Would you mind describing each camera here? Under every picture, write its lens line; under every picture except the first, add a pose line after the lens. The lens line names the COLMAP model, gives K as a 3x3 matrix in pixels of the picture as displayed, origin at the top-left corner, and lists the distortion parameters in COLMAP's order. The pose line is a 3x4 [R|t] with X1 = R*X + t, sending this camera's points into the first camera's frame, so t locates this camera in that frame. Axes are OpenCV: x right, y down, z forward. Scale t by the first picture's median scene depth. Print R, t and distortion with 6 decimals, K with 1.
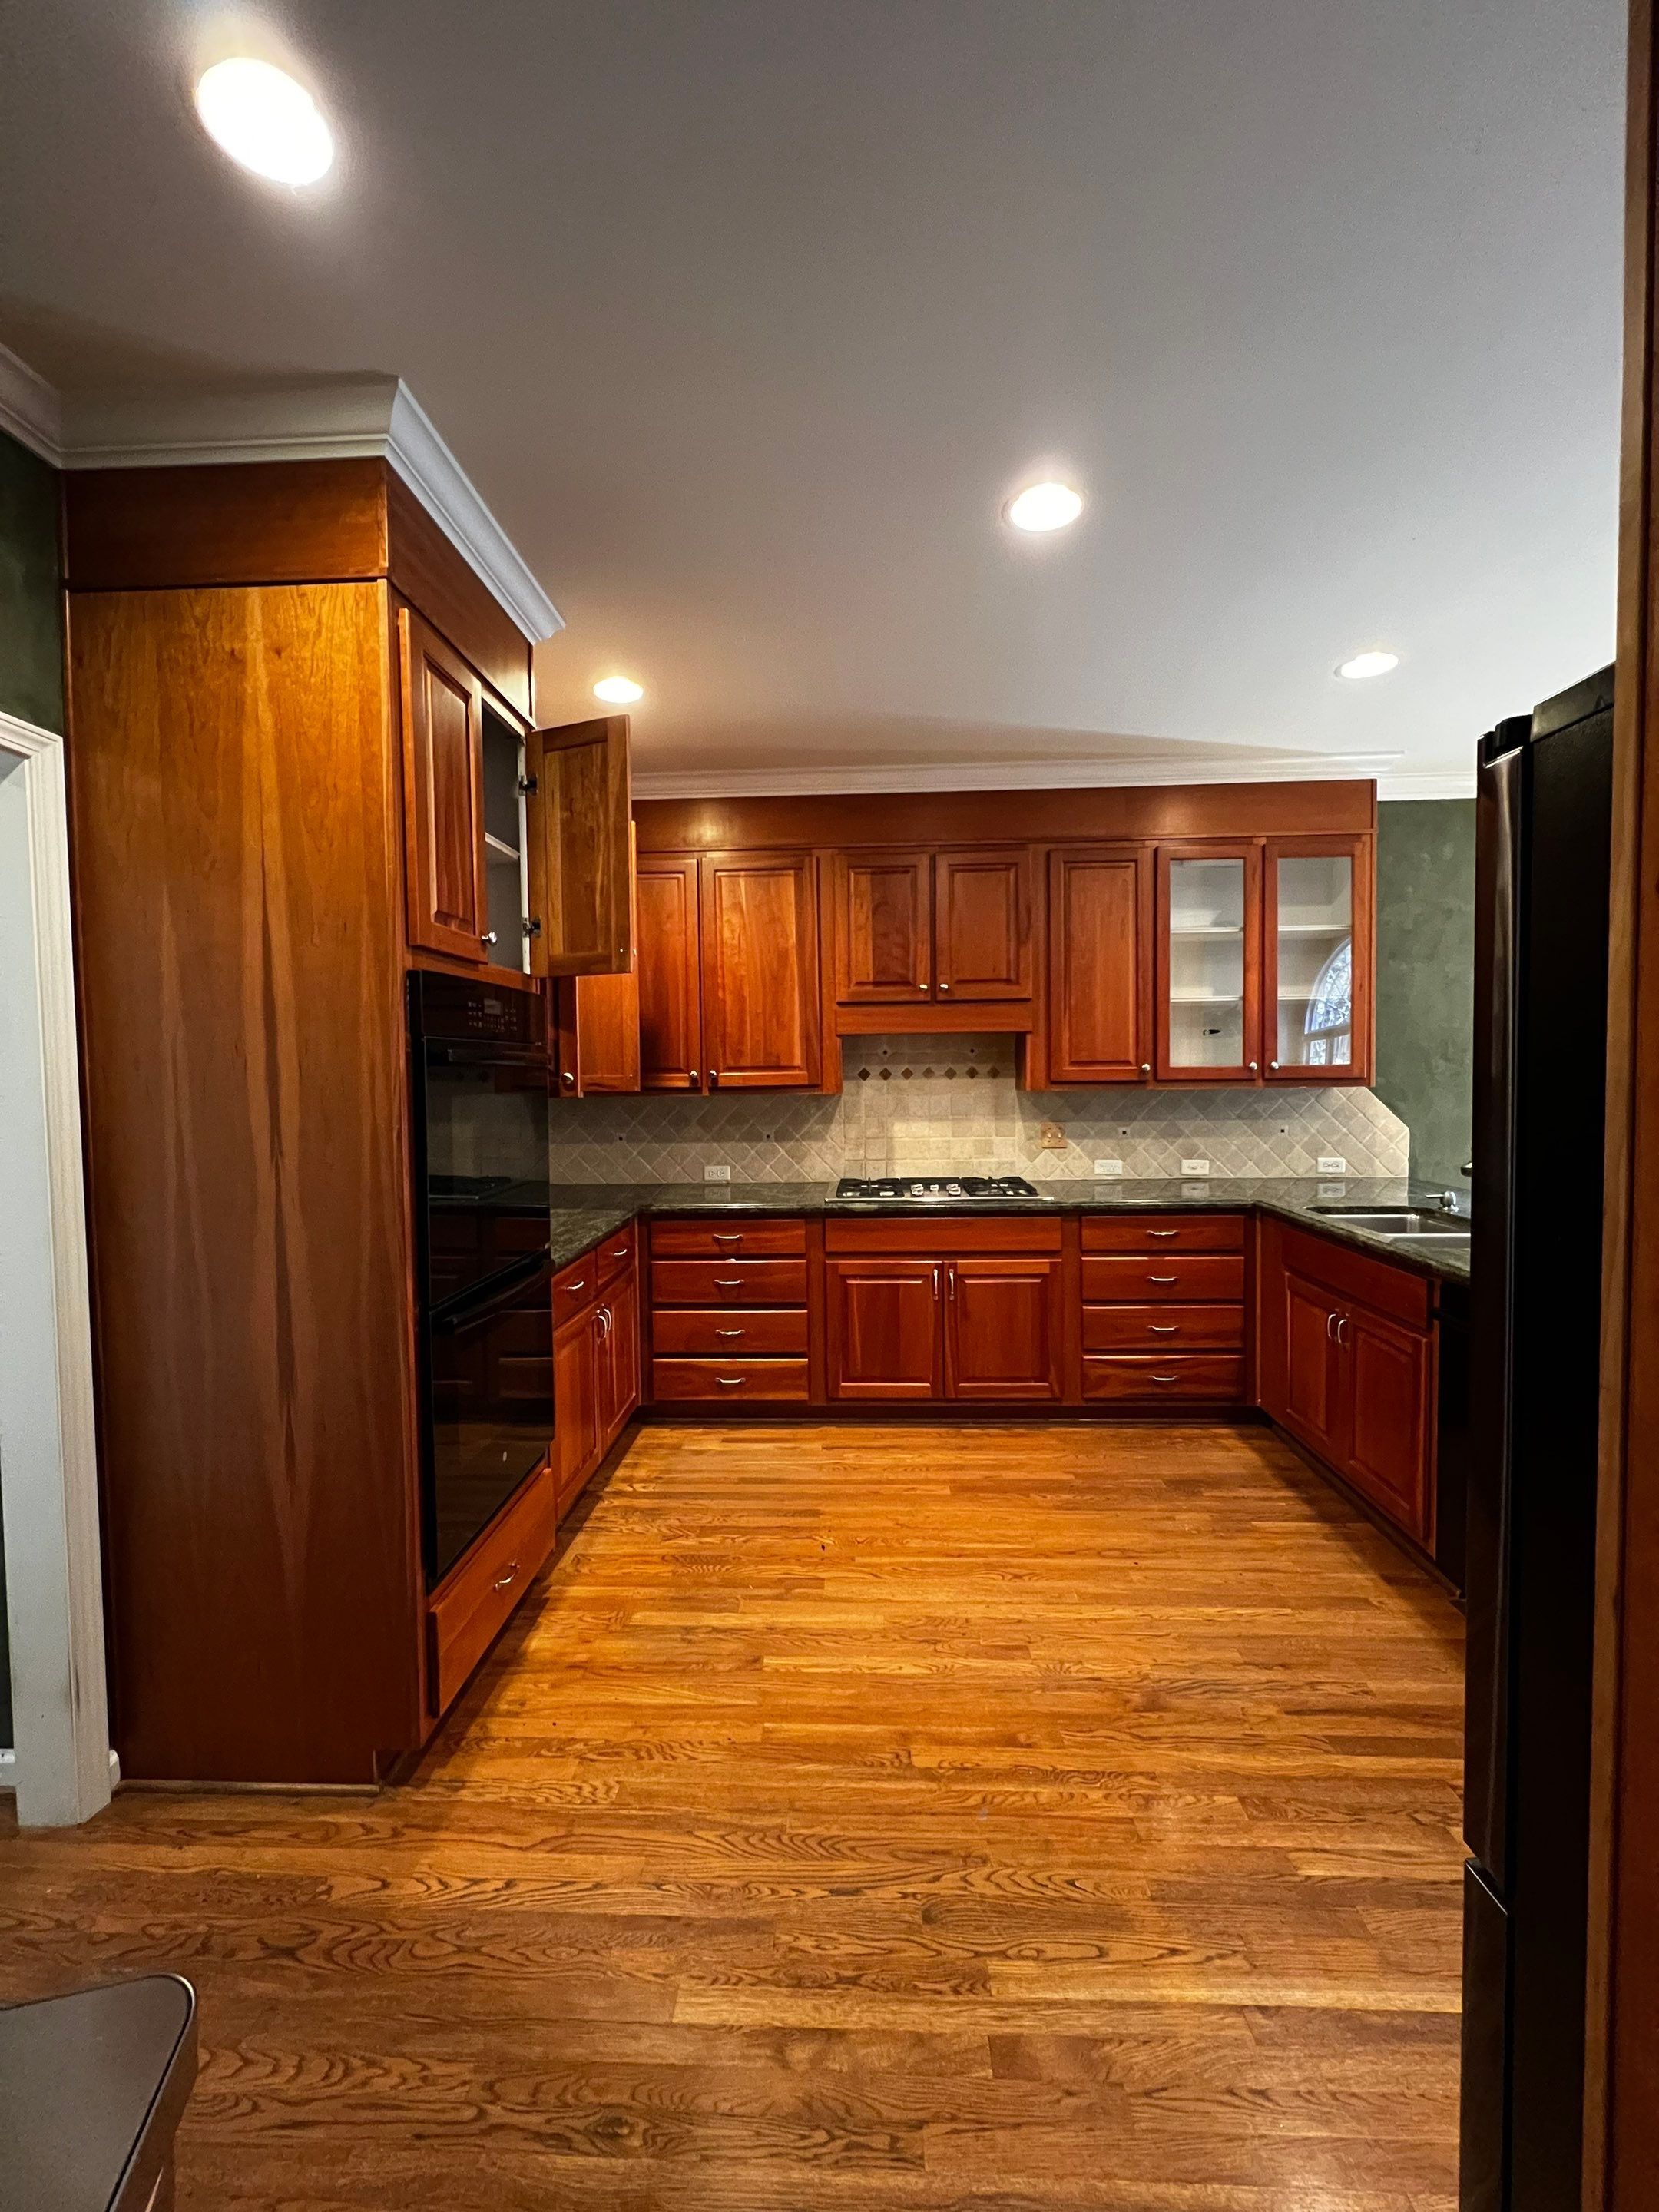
lens RADIAL K [[884.0, 0, 828.2], [0, 884.0, 1103.0], [0, 0, 1]] dist [-0.000097, -0.000077]
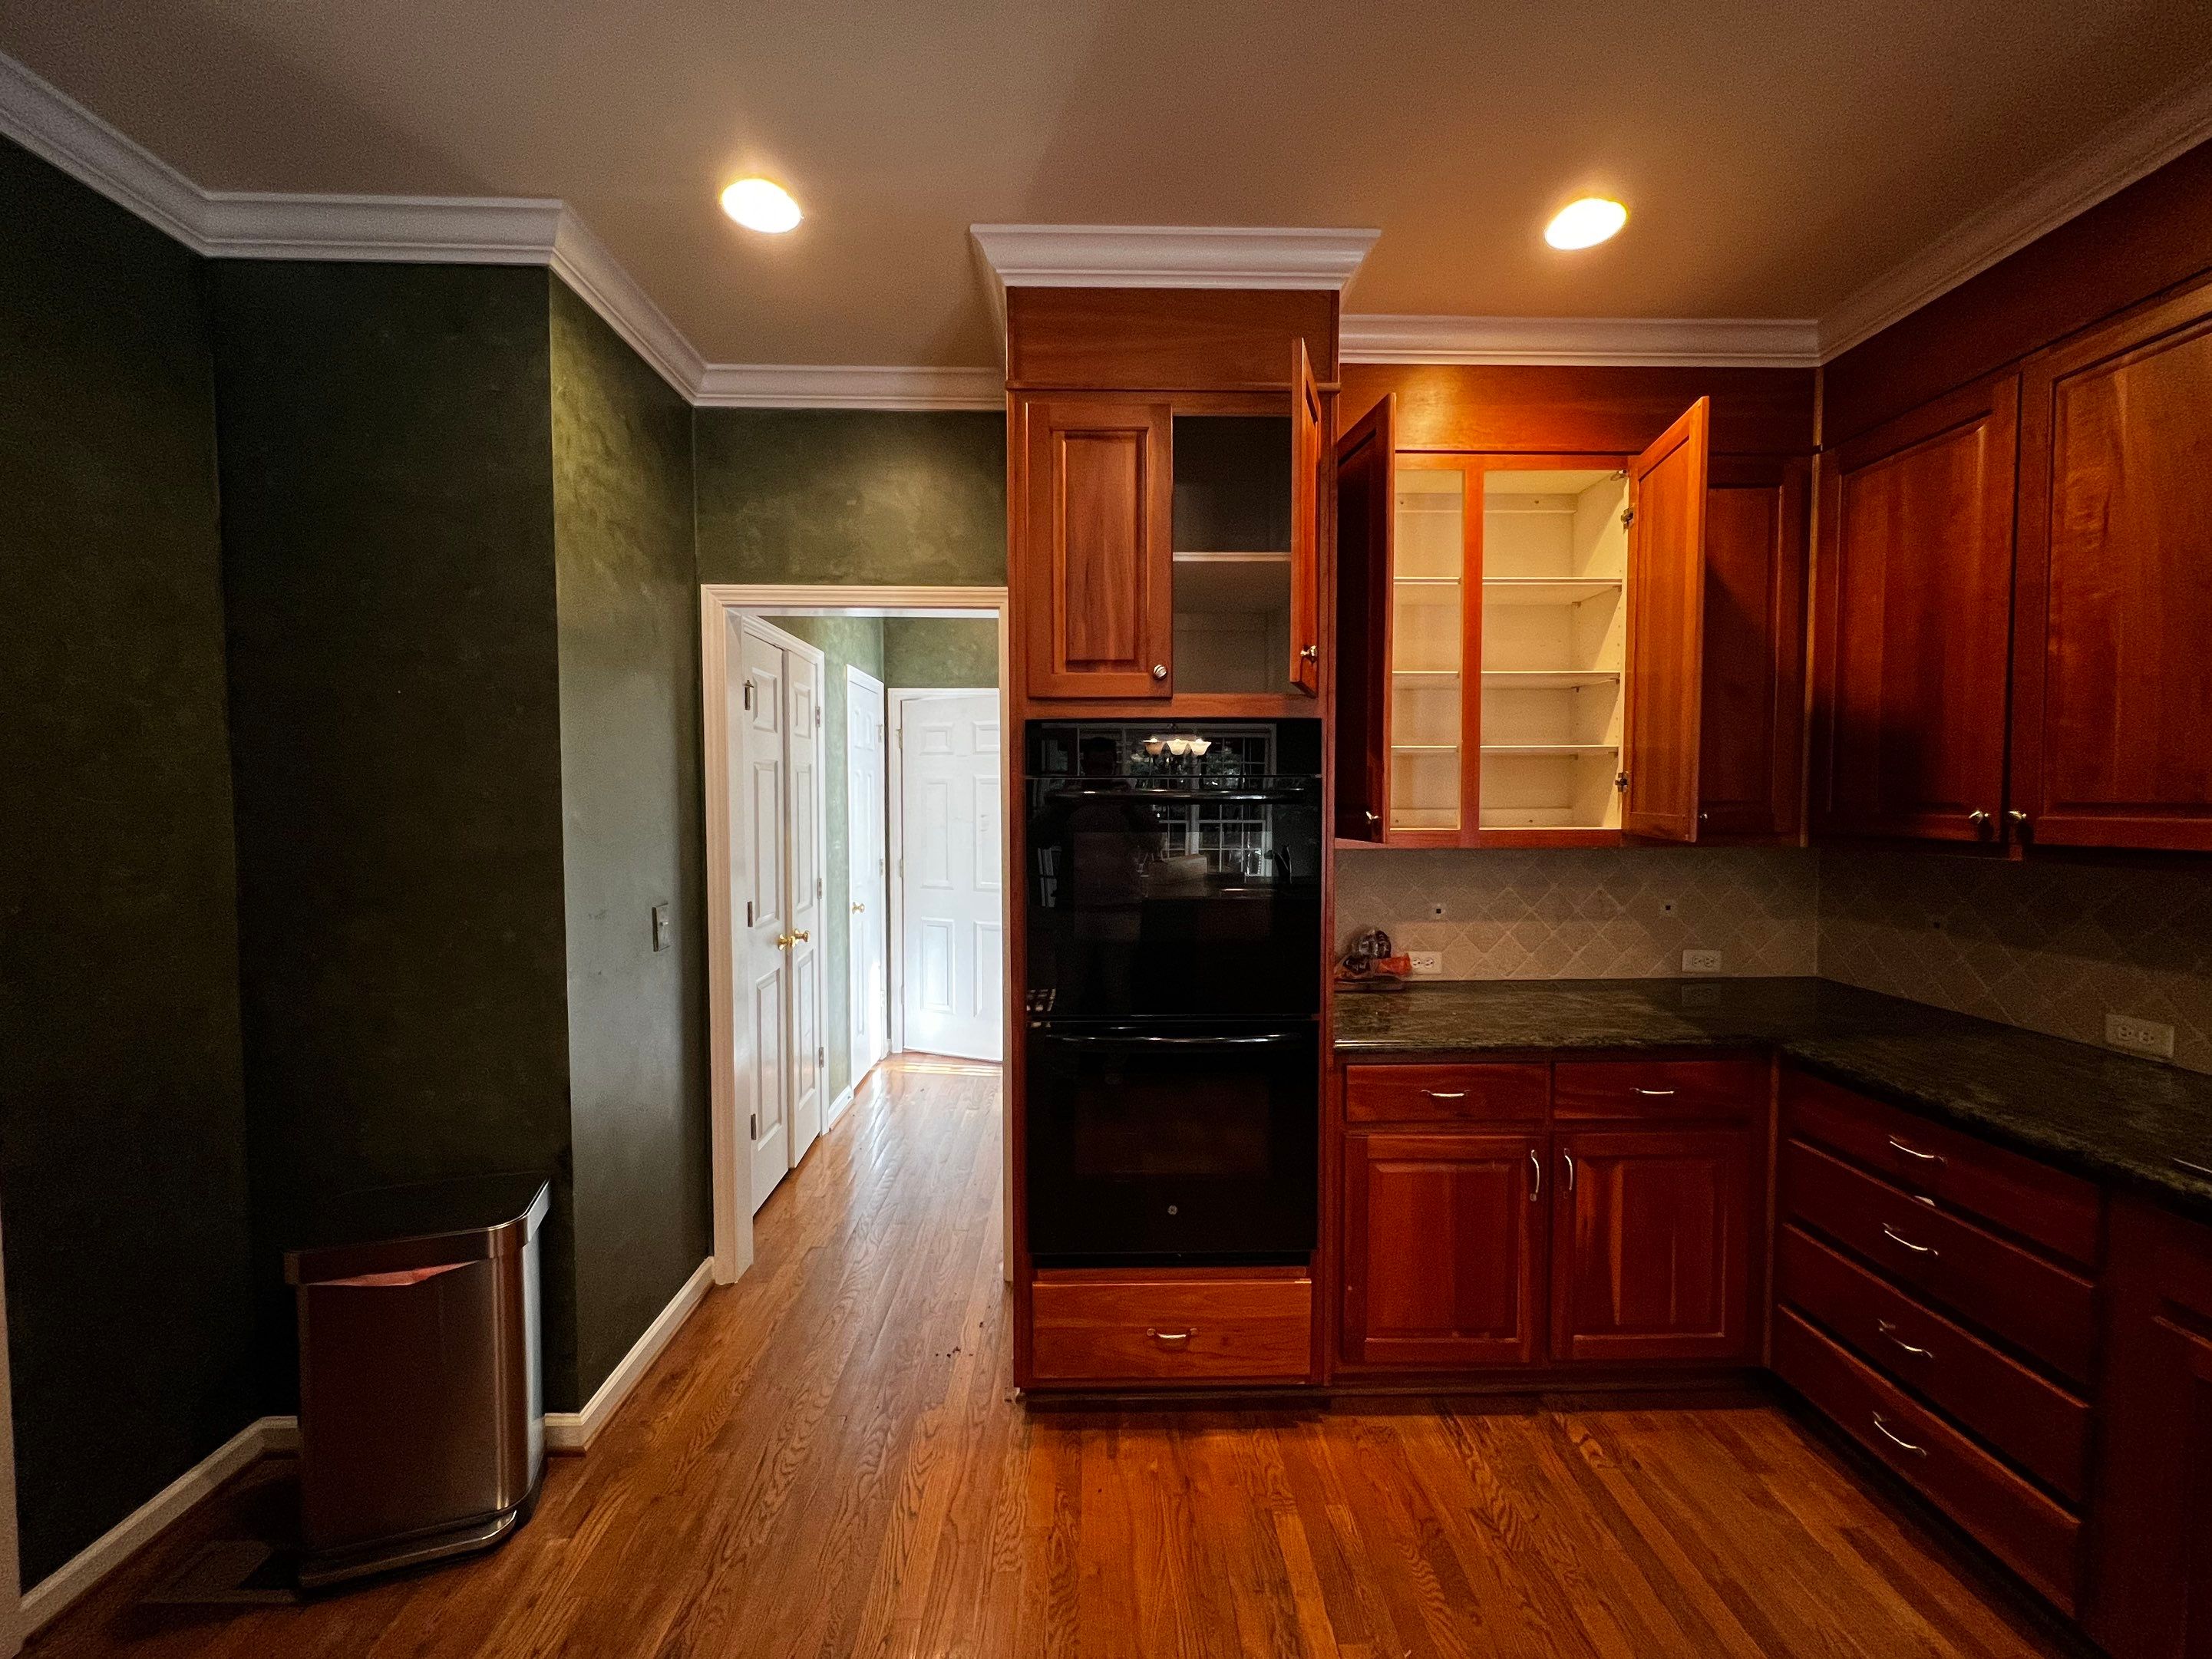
lens RADIAL K [[883.9, 0, 1106.0], [0, 883.9, 829.5], [0, 0, 1]] dist [-0.000097, -0.000077]
pose [[0.059234, 0.056040, -0.996670, 0.424971], [-0.034012, 0.997957, 0.054091, -0.047743], [0.997665, 0.030695, 0.061019, 0.645477]]
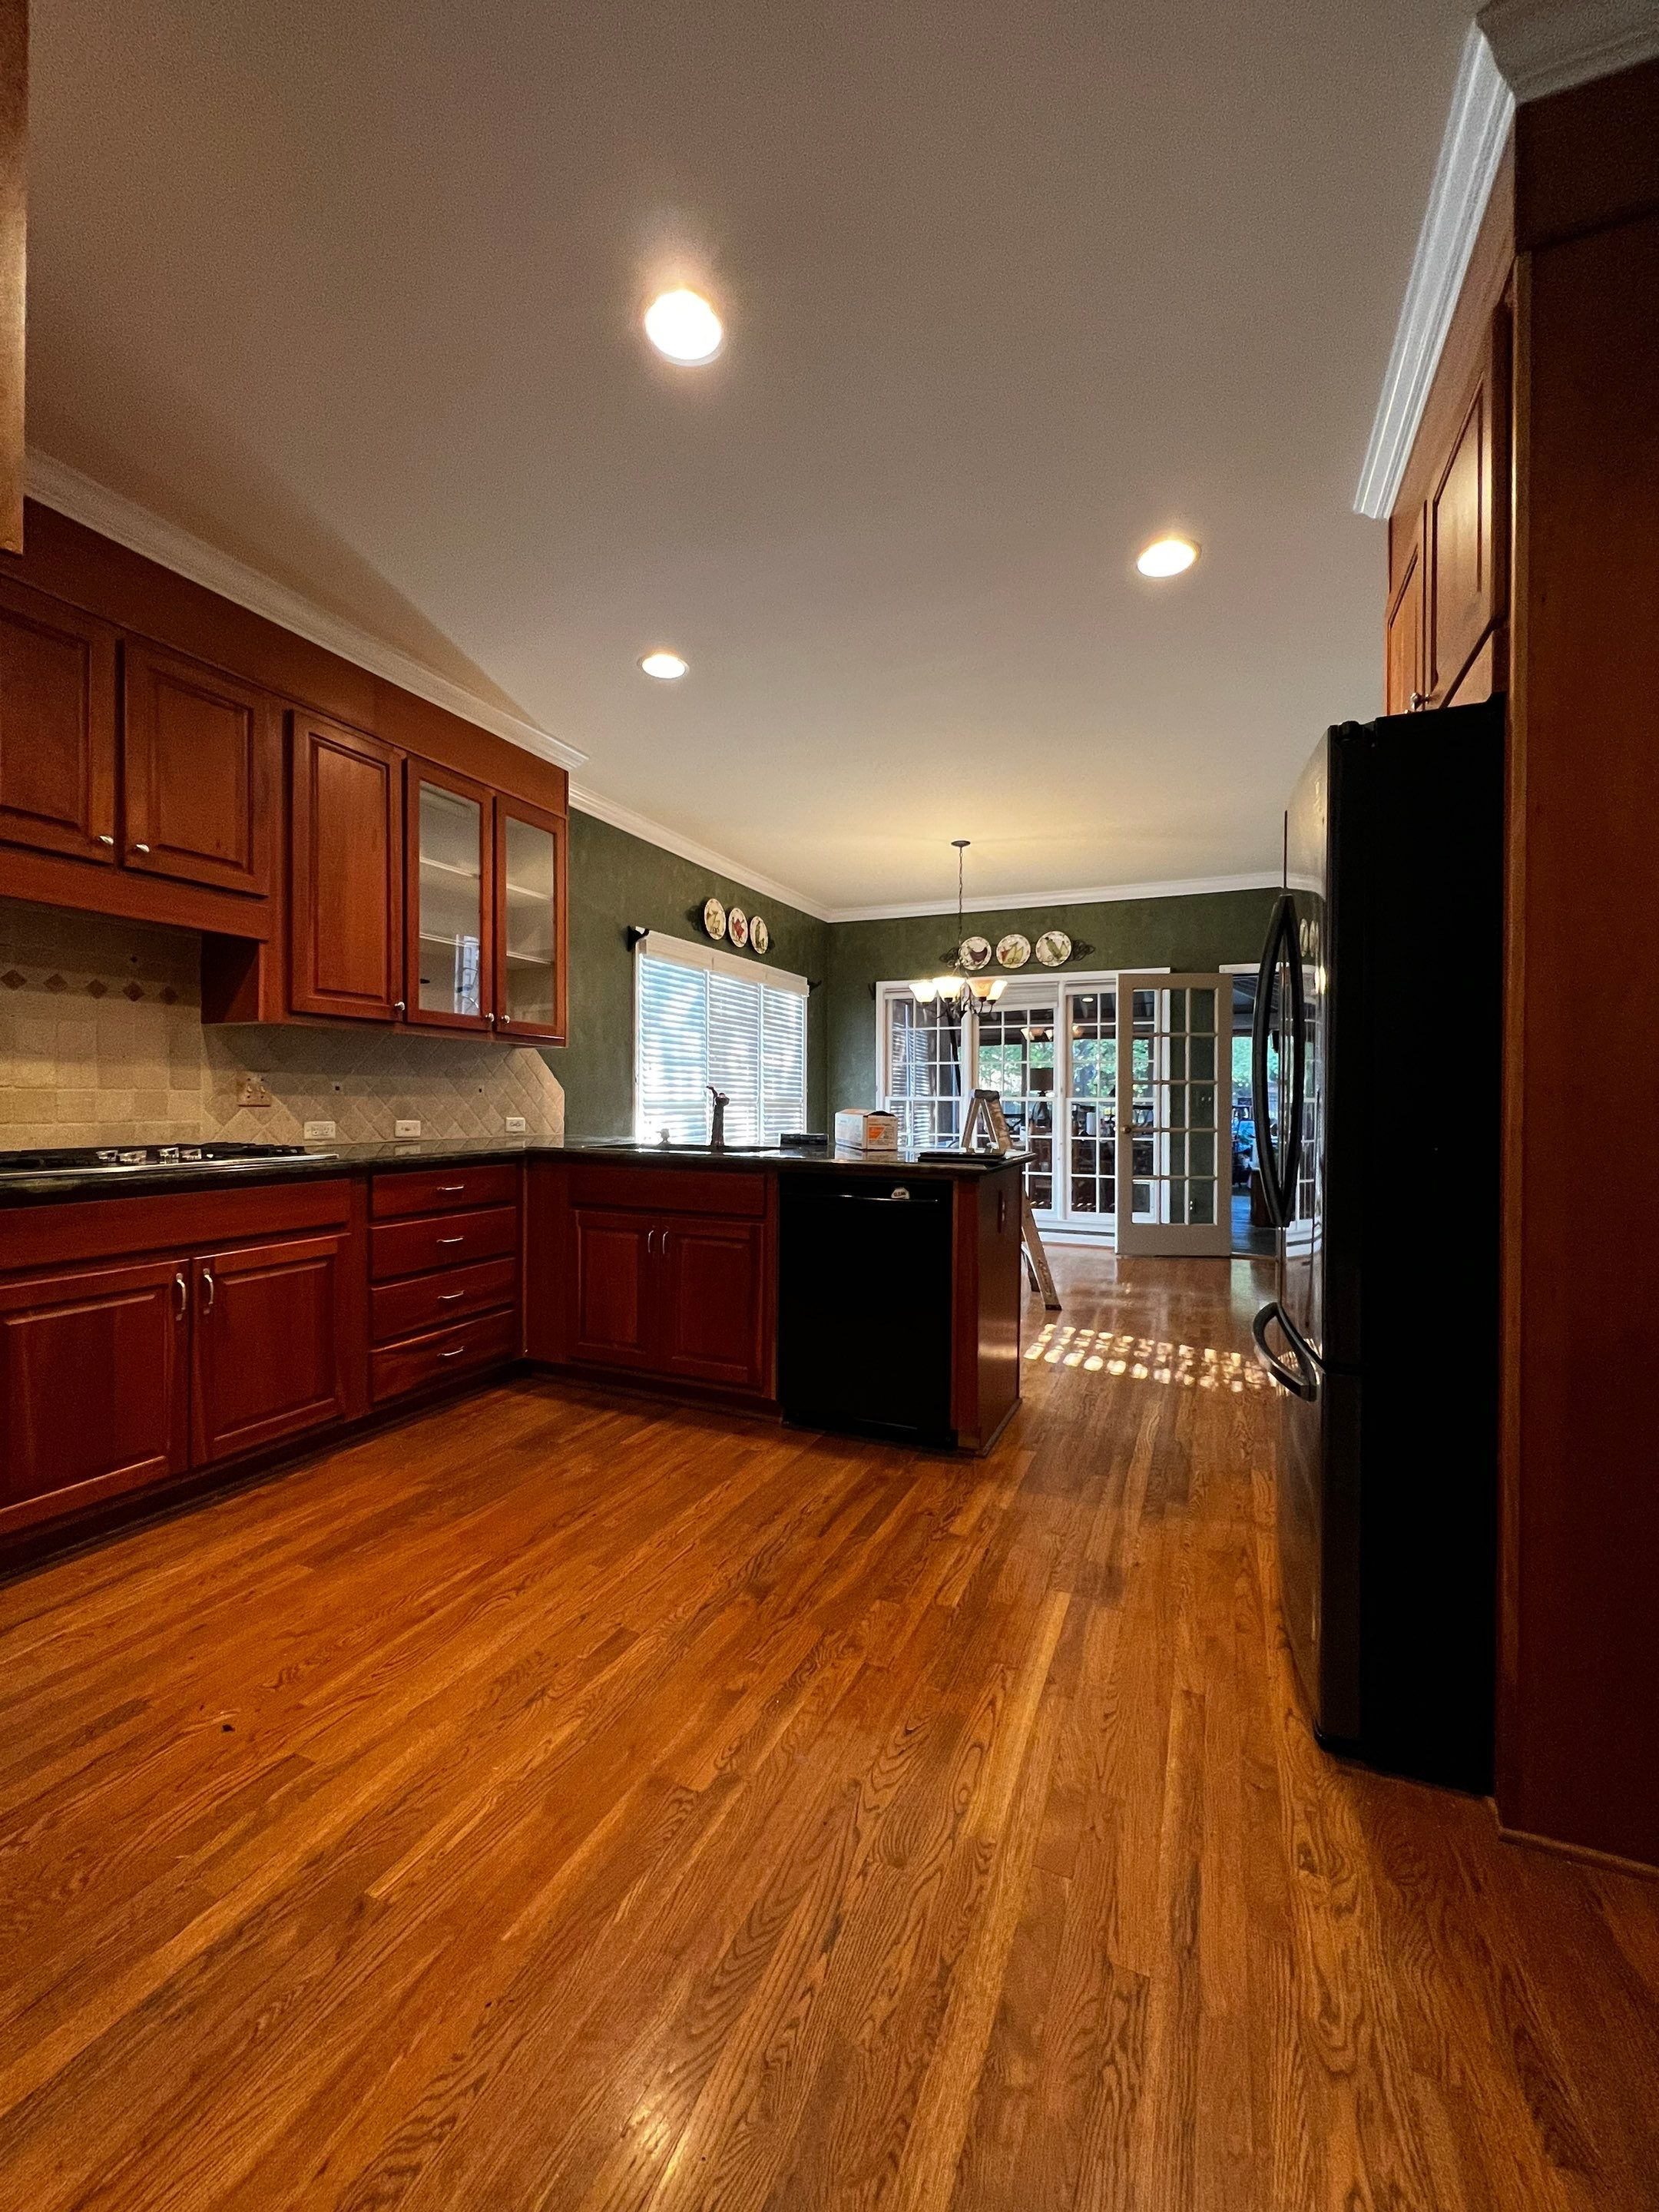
lens RADIAL K [[884.0, 0, 828.2], [0, 884.0, 1103.0], [0, 0, 1]] dist [-0.000097, -0.000077]
pose [[0.363945, 0.014067, 0.931314, -0.385393], [0.021248, 0.999500, -0.023400, 0.110150], [-0.931178, 0.028305, 0.363465, 0.391715]]
